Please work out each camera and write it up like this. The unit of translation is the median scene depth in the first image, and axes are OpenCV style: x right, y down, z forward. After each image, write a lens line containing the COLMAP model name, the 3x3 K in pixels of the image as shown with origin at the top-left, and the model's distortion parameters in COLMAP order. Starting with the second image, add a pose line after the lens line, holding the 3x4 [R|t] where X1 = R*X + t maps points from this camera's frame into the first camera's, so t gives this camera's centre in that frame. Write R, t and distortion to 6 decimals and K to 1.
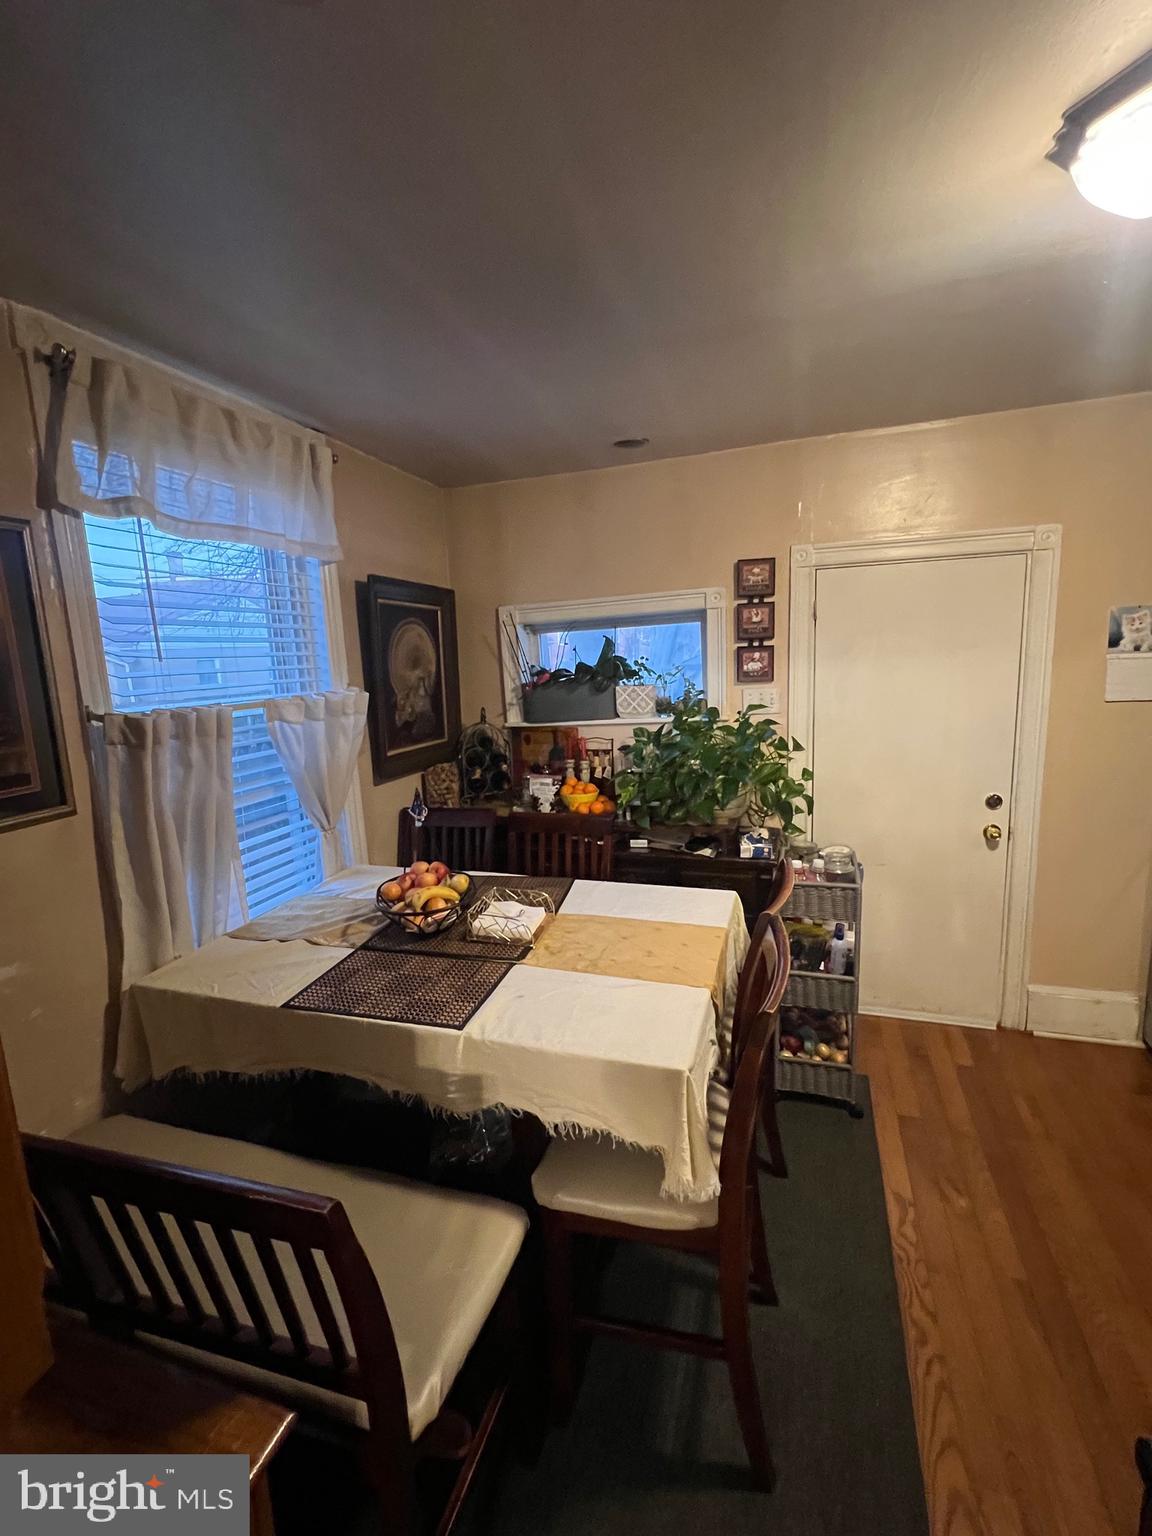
lens RADIAL K [[680.7, 0, 571.9], [0, 680.7, 764.4], [0, 0, 1]] dist [-0.002139, 0.000399]
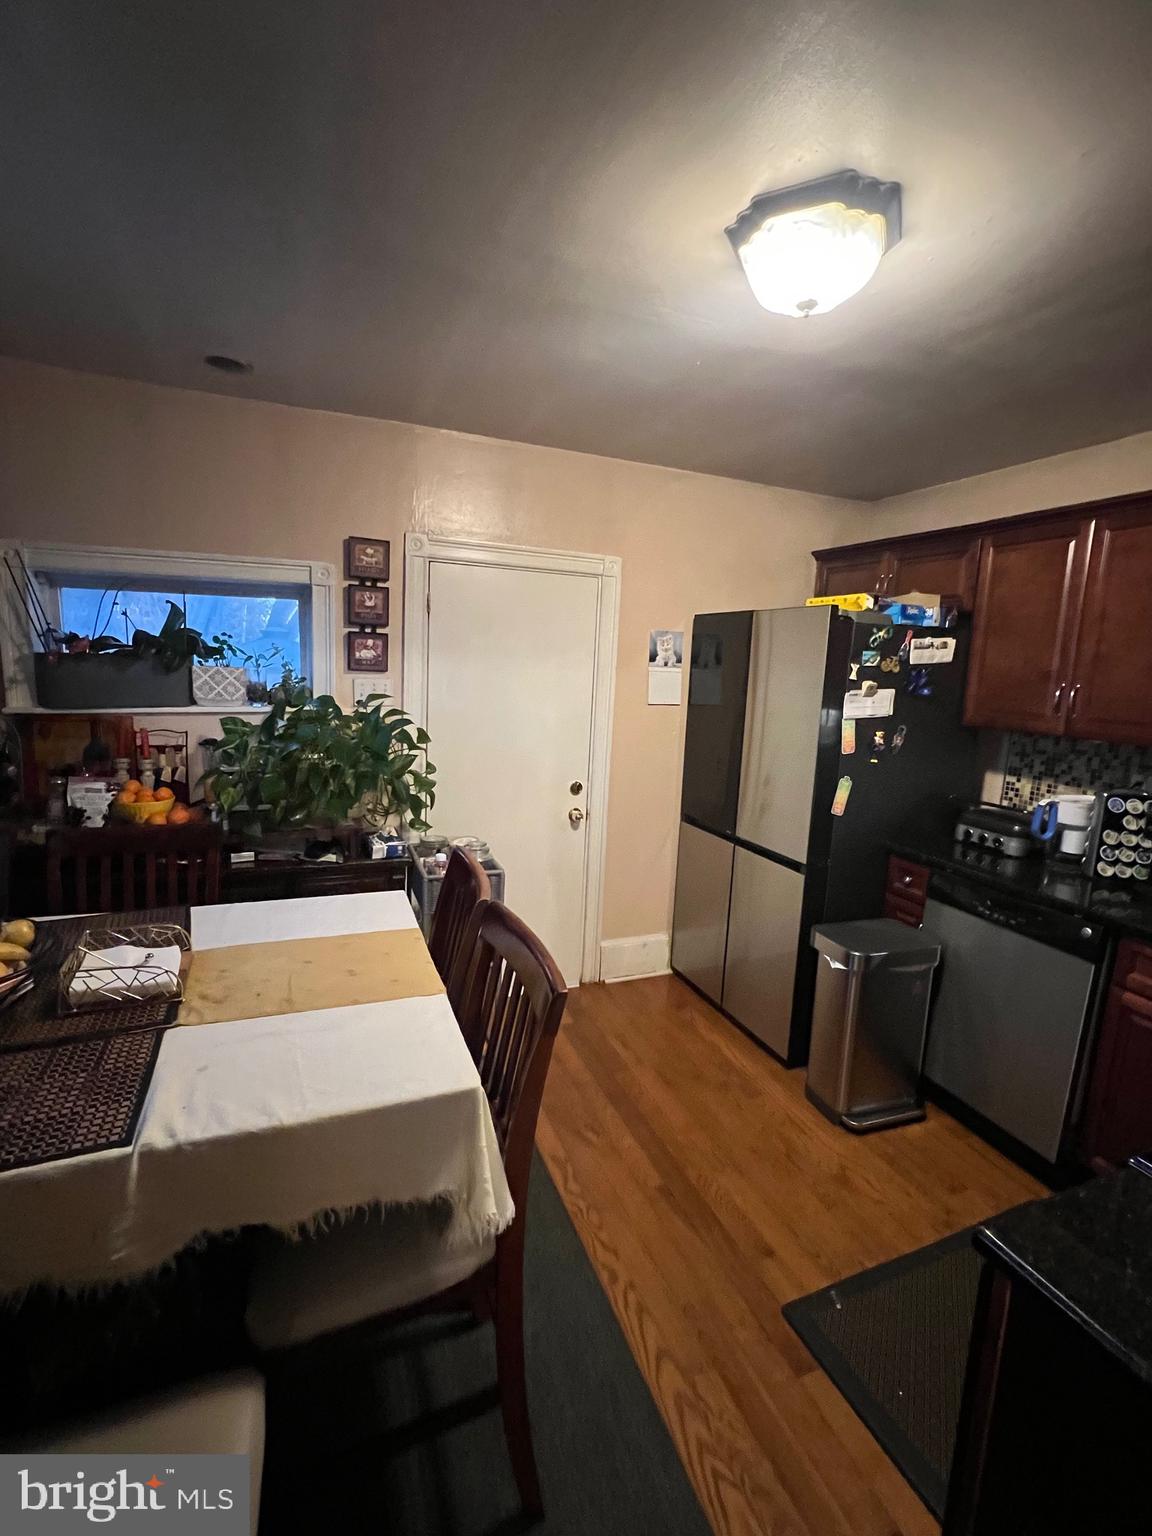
lens RADIAL K [[680.7, 0, 577.0], [0, 680.7, 764.3], [0, 0, 1]] dist [-0.002139, 0.000399]
pose [[0.757491, -0.014978, 0.652674, -0.133449], [0.030299, 0.999466, -0.012229, 0.028367], [-0.652143, 0.029039, 0.757540, 0.121573]]
